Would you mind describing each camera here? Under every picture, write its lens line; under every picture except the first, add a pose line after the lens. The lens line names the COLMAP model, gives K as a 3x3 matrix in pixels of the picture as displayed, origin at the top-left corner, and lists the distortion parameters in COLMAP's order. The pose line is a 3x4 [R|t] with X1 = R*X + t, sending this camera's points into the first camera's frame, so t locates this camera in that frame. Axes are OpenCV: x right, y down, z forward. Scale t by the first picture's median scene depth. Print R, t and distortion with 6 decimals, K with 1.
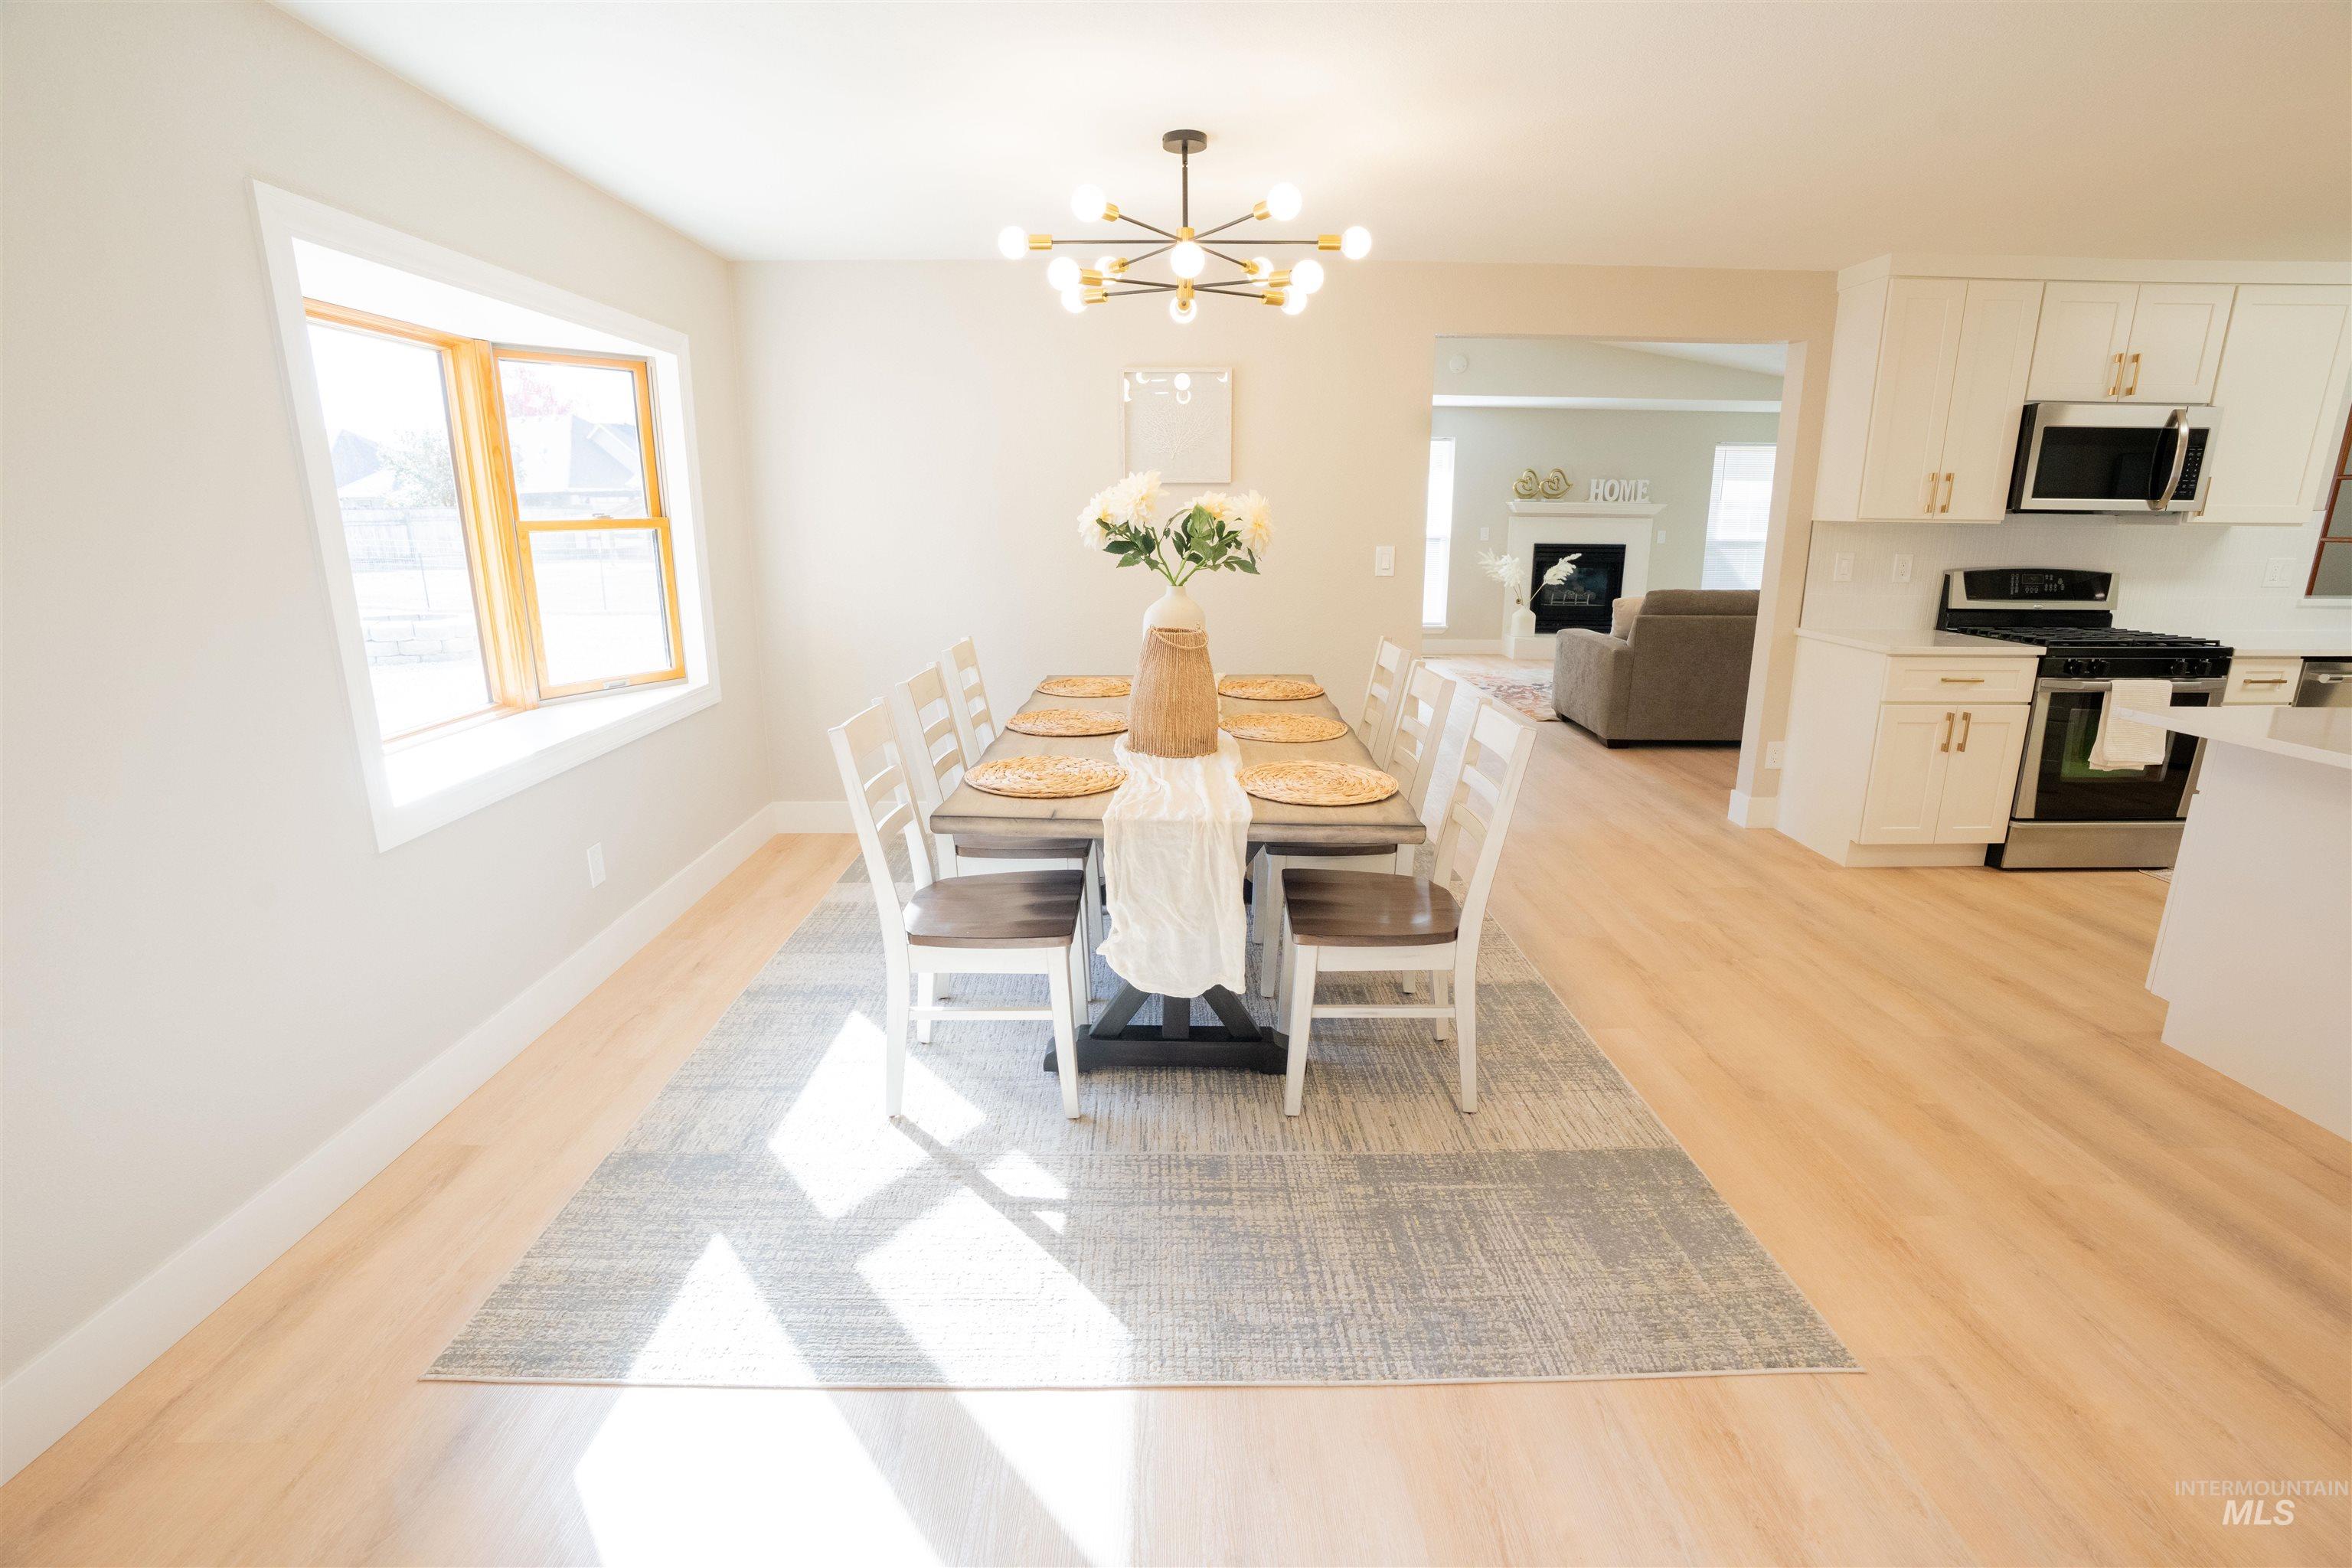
lens RADIAL K [[1082.4, 0, 1175.5], [0, 1082.4, 784.7], [0, 0, 1]] dist [-0.051486, 0.014019]
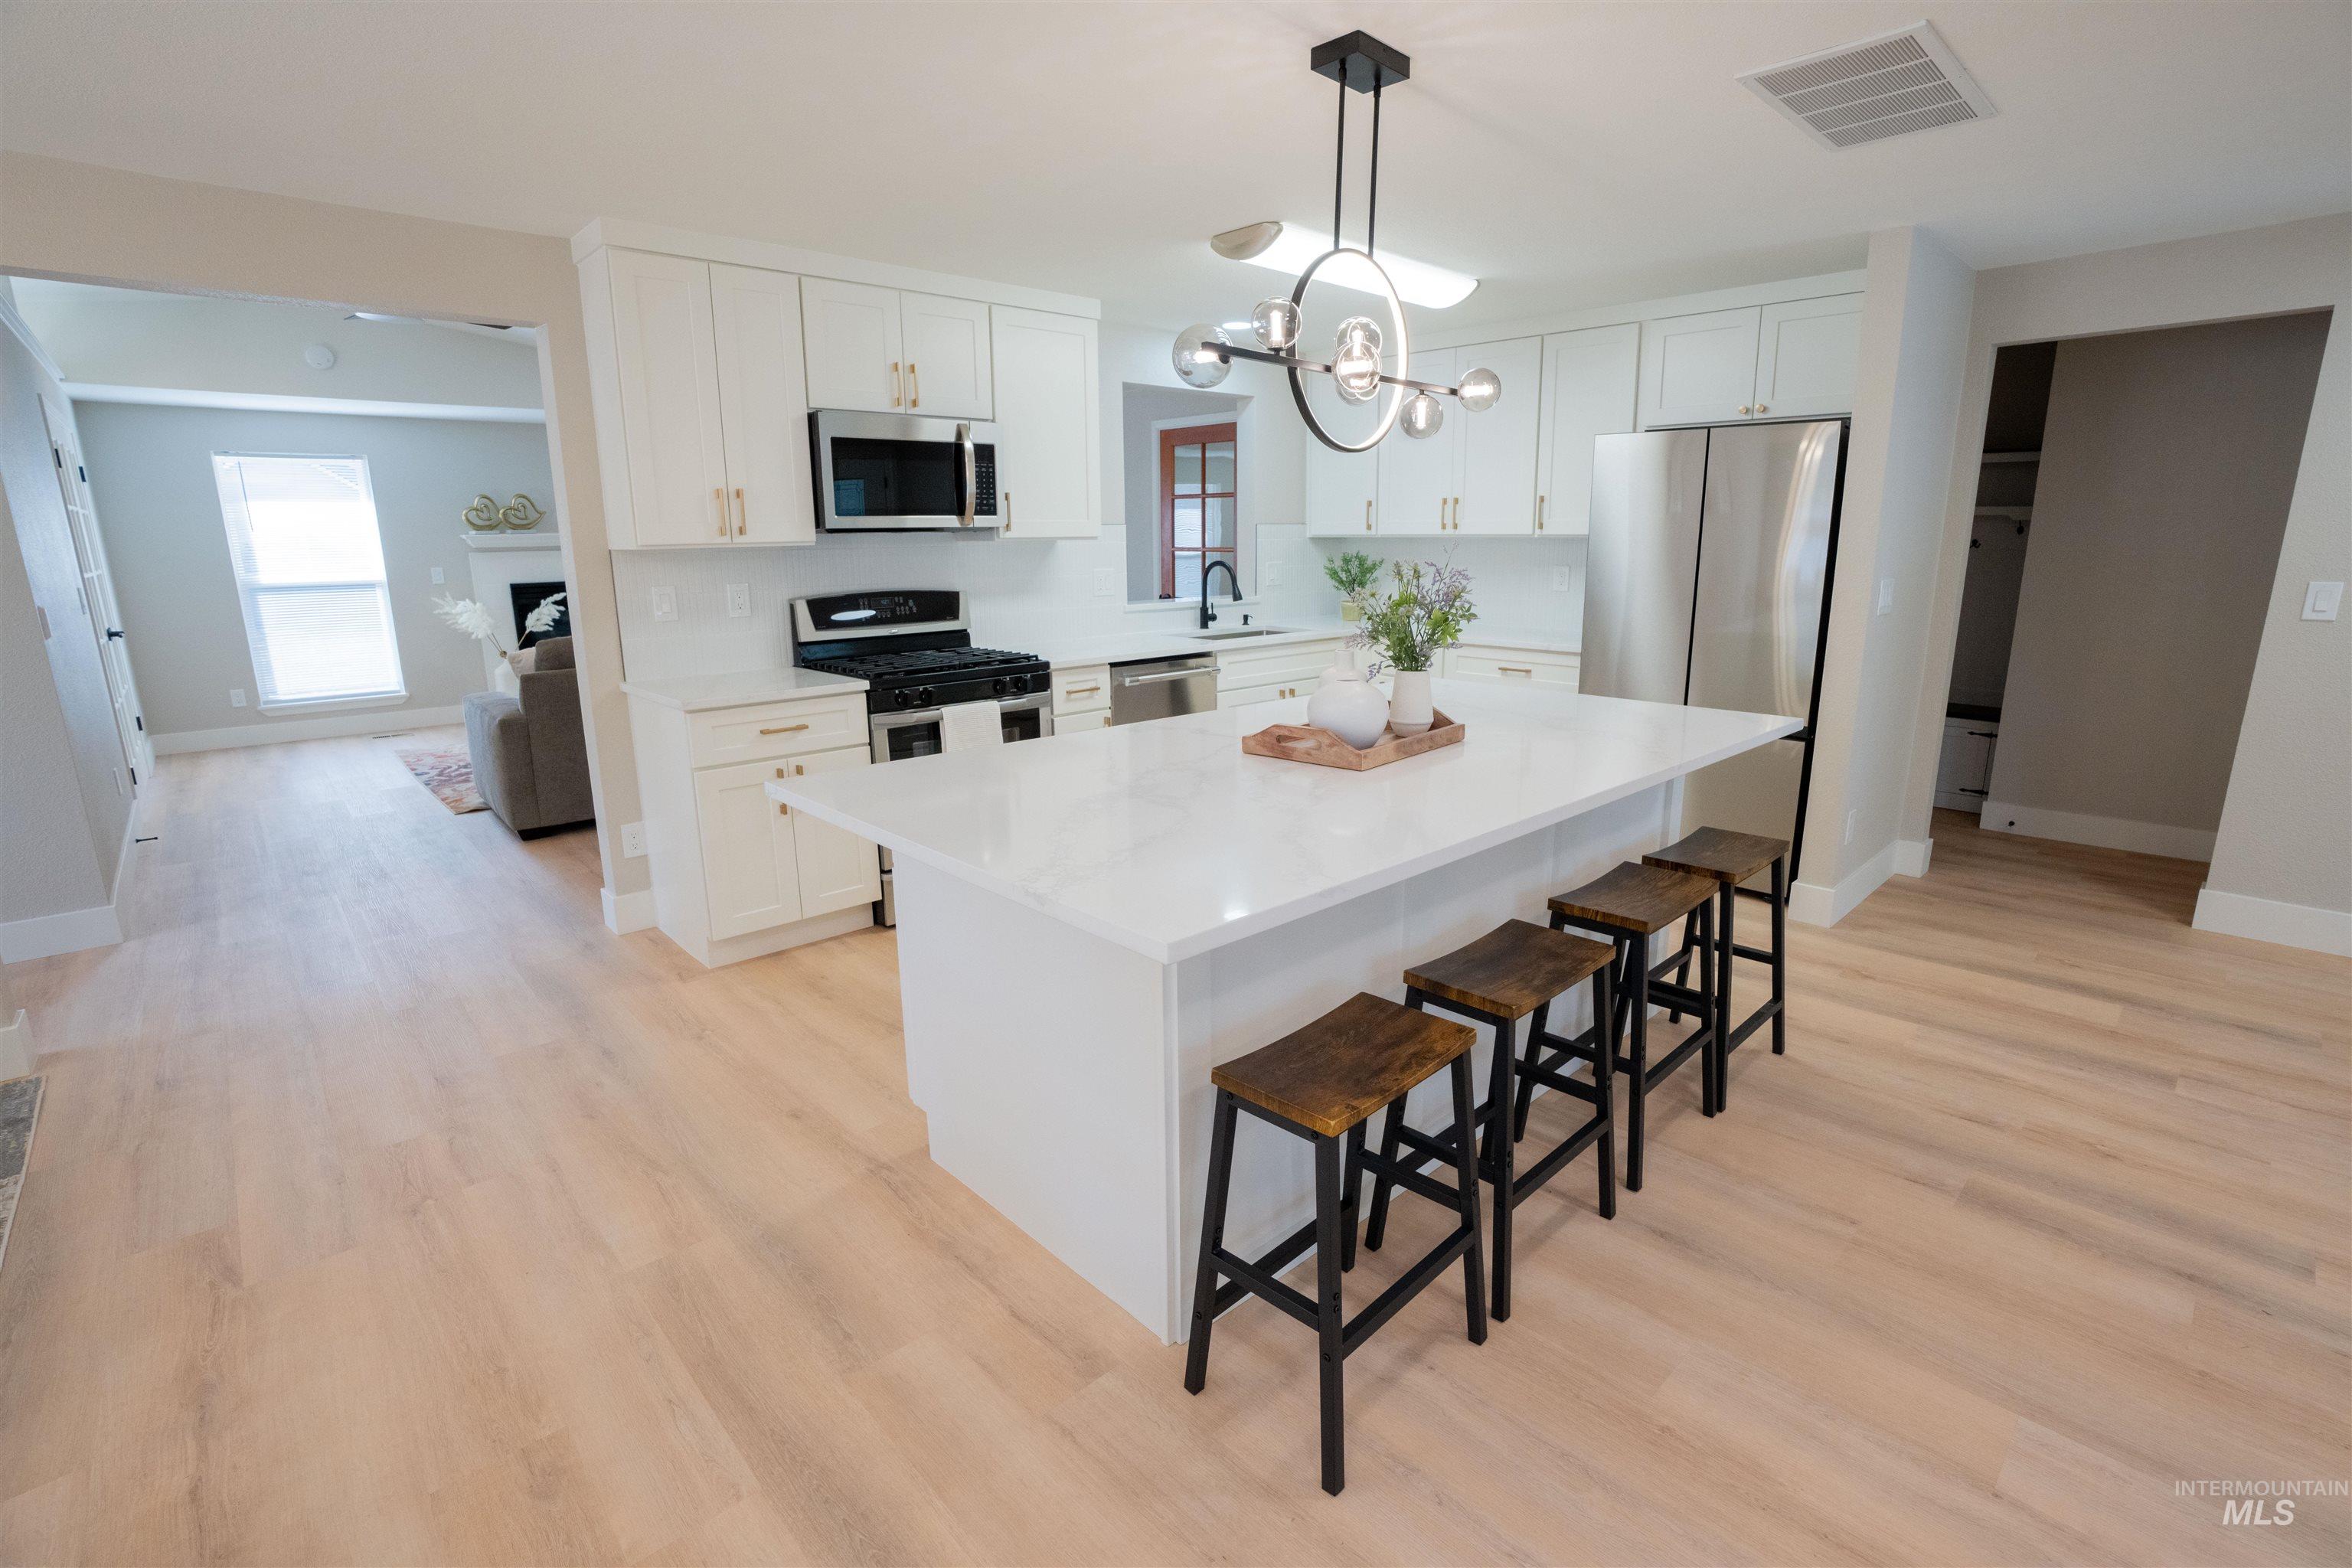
lens RADIAL K [[1082.4, 0, 1185.6], [0, 1082.4, 769.1], [0, 0, 1]] dist [-0.051486, 0.014019]
pose [[0.742264, -0.149669, 0.653180, 0.406102], [0.175221, 0.984175, 0.026394, -0.032775], [-0.646794, 0.094860, 0.756743, 0.133792]]
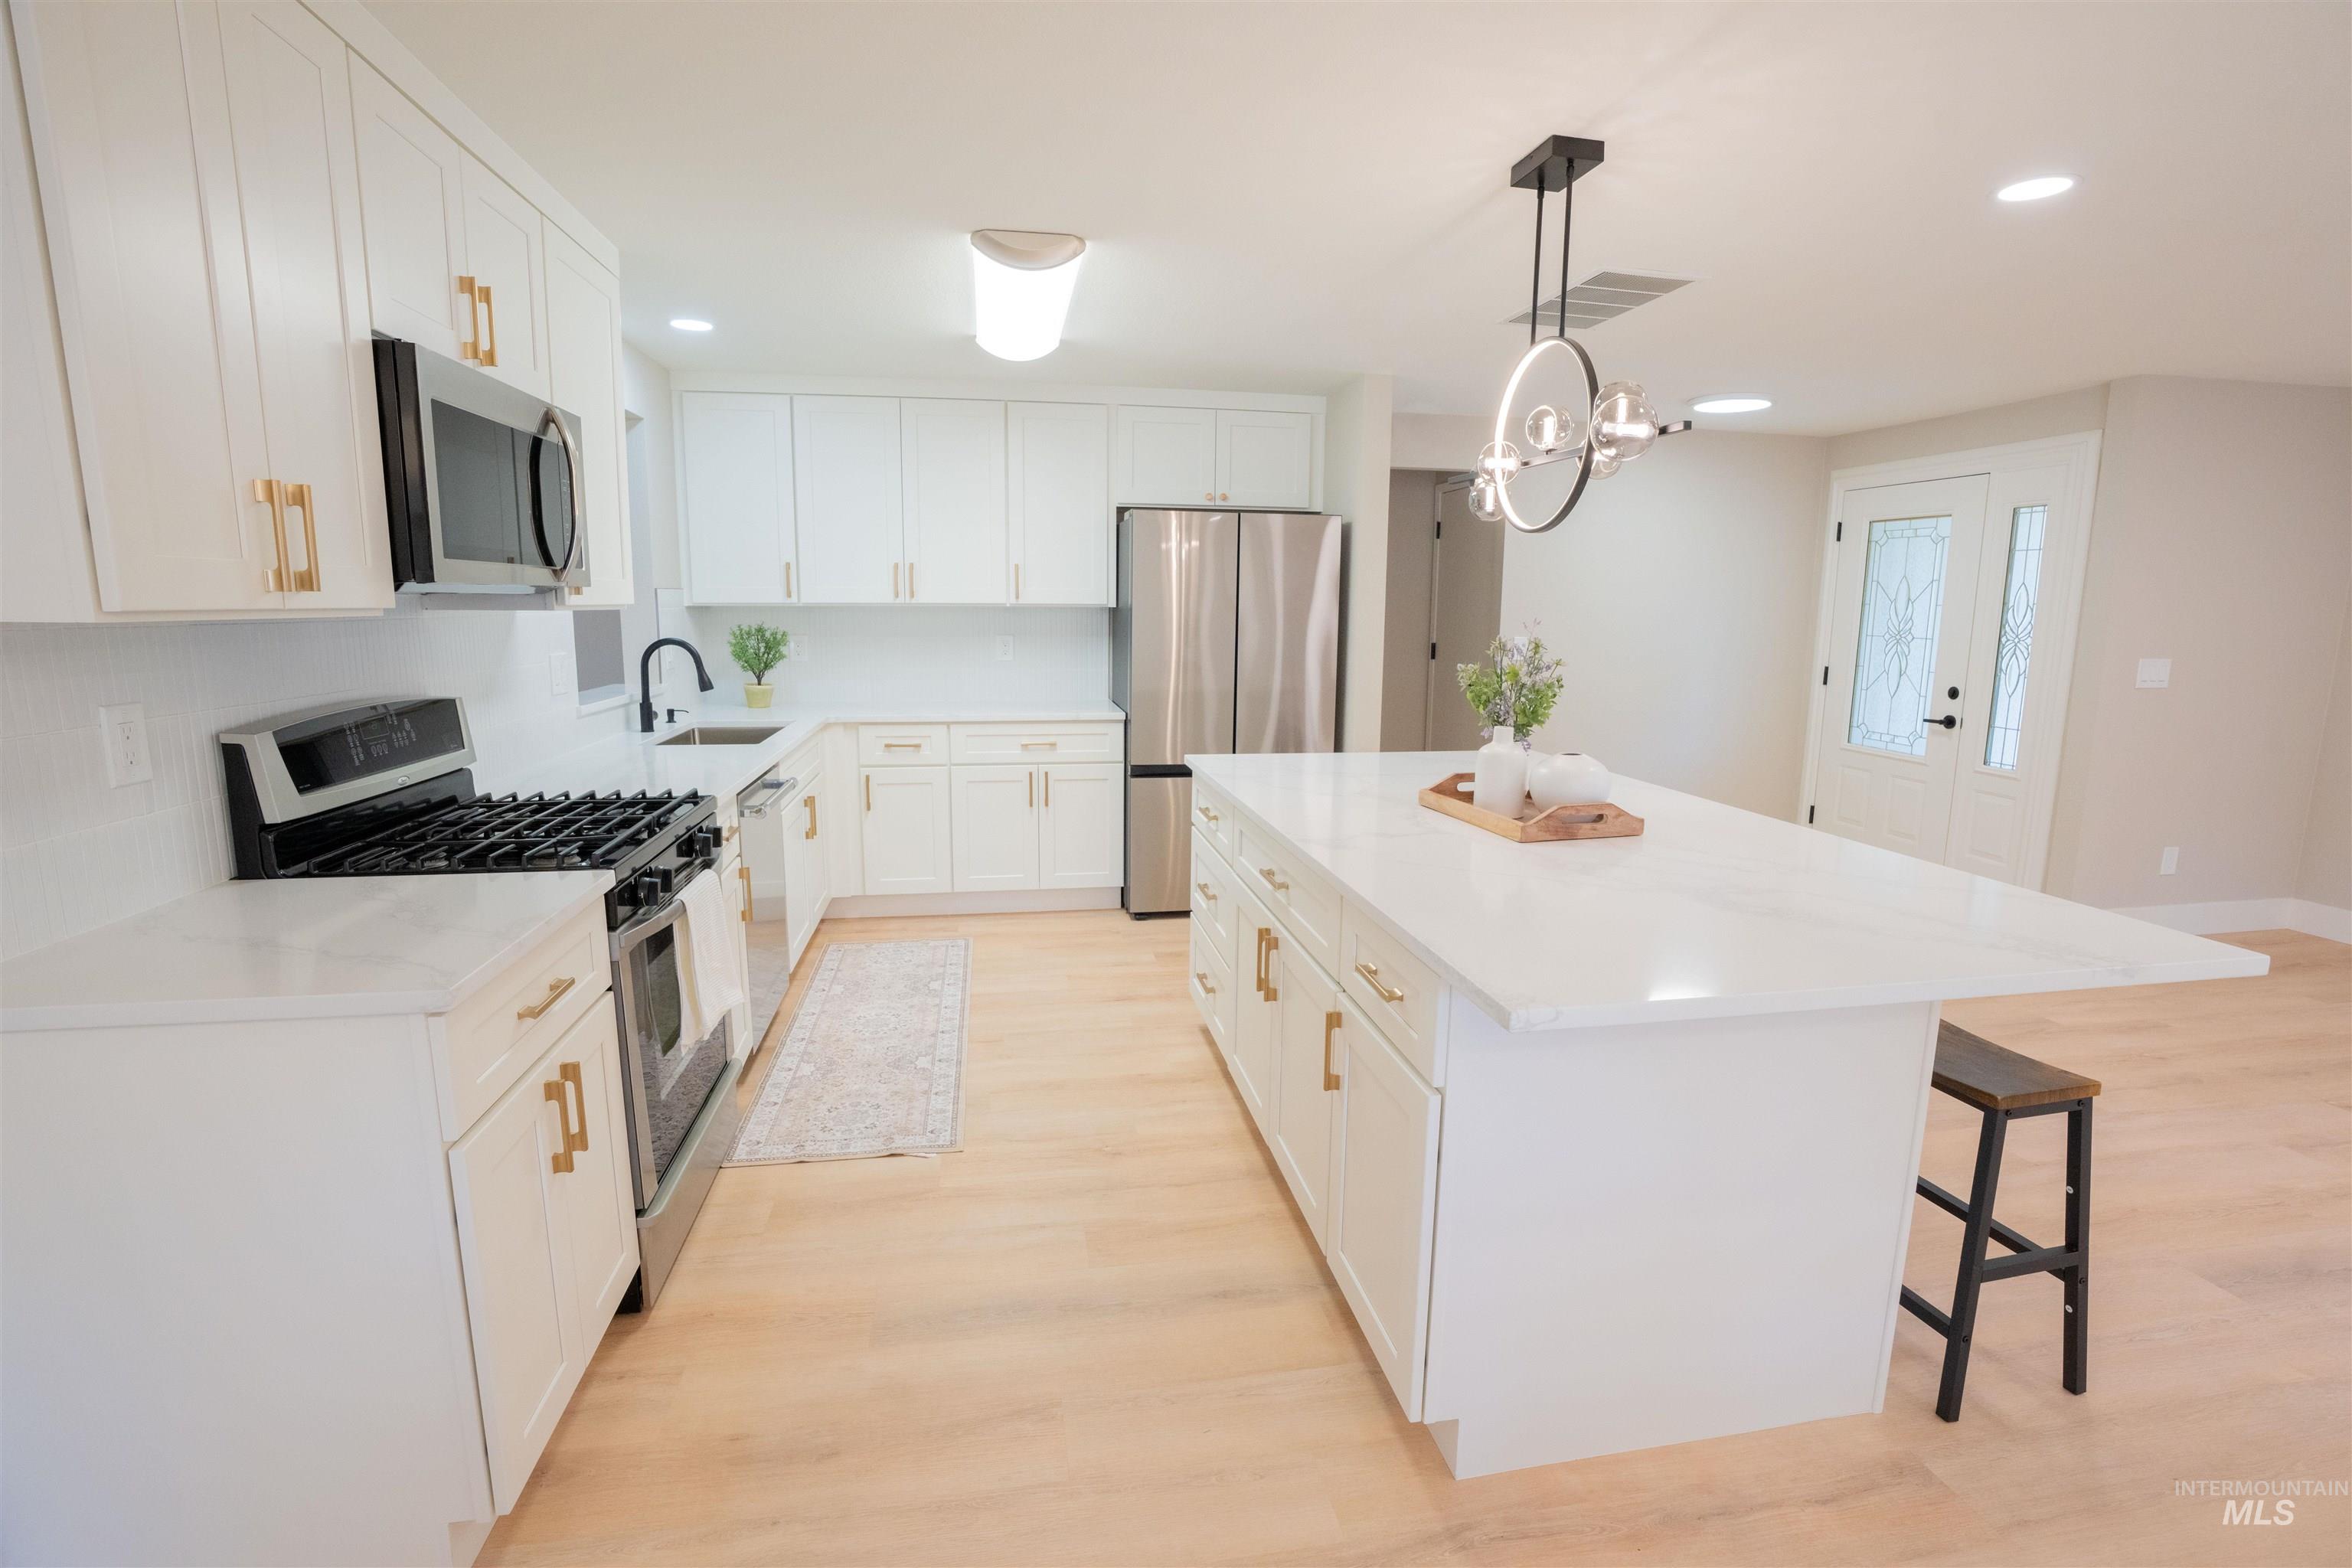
lens RADIAL K [[1082.4, 0, 1181.9], [0, 1082.4, 781.3], [0, 0, 1]] dist [-0.051486, 0.014019]
pose [[-0.157977, -0.163789, 0.973764, 0.315809], [0.237993, 0.950760, 0.198530, -0.197253], [-0.958333, 0.263113, -0.111218, 0.774098]]
